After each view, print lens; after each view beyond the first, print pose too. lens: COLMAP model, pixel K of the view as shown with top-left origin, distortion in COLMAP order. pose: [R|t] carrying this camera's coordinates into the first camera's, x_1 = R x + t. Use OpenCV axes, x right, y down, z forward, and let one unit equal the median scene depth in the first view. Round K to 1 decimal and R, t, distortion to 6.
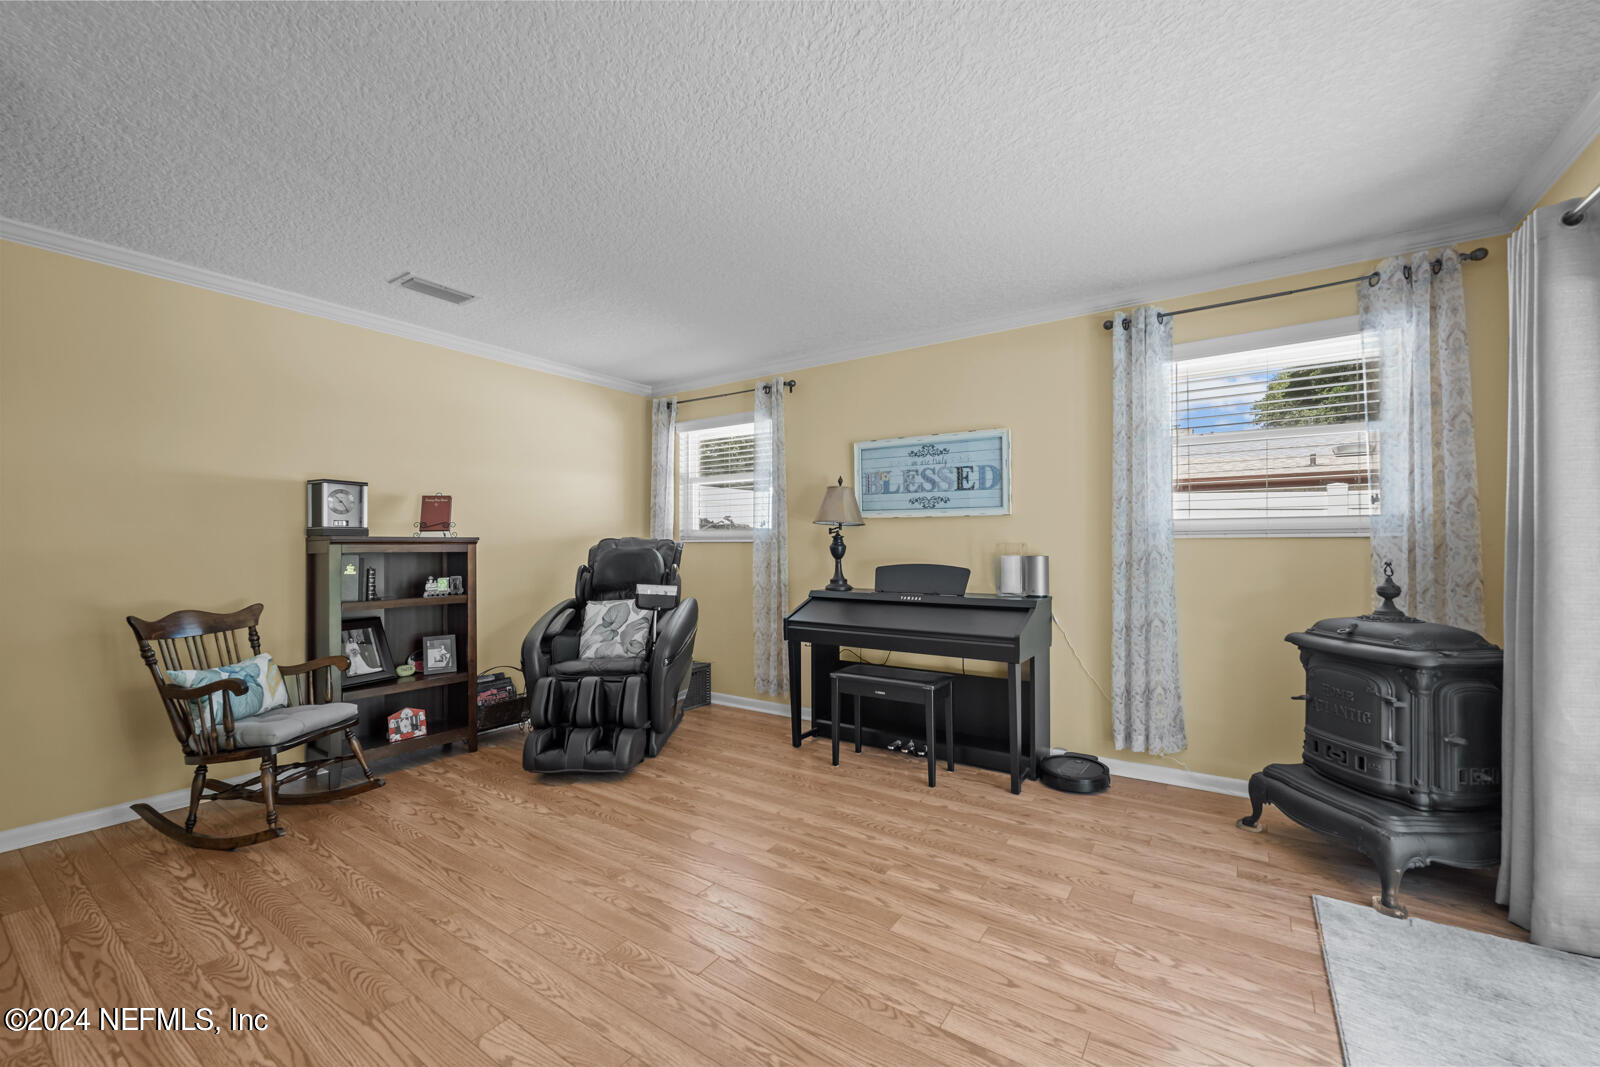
lens RADIAL K [[640.8, 0, 806.2], [0, 640.8, 538.8], [0, 0, 1]] dist [-0.001931, 0.000272]
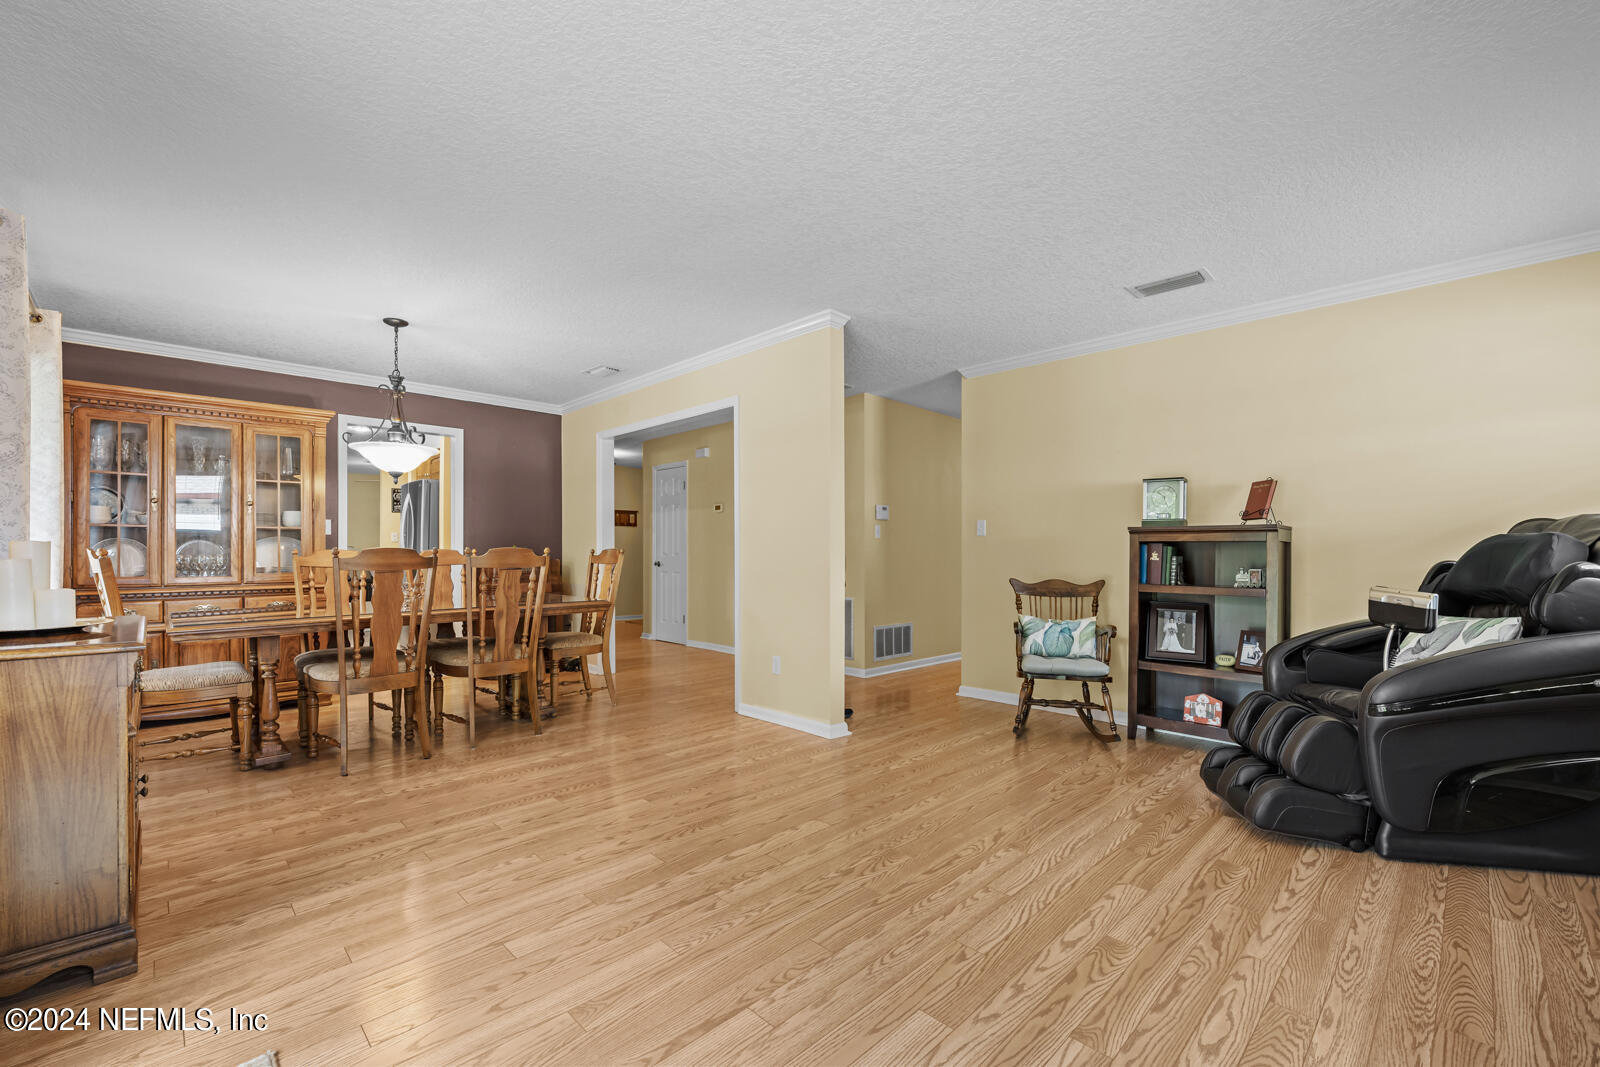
lens RADIAL K [[665.5, 0, 808.2], [0, 665.5, 548.9], [0, 0, 1]] dist [-0.000832, -0.000014]
pose [[-0.186918, -0.002645, -0.982372, 0.595726], [0.002935, 0.999990, -0.003251, 0.039381], [0.982371, -0.003491, -0.186908, 0.647793]]
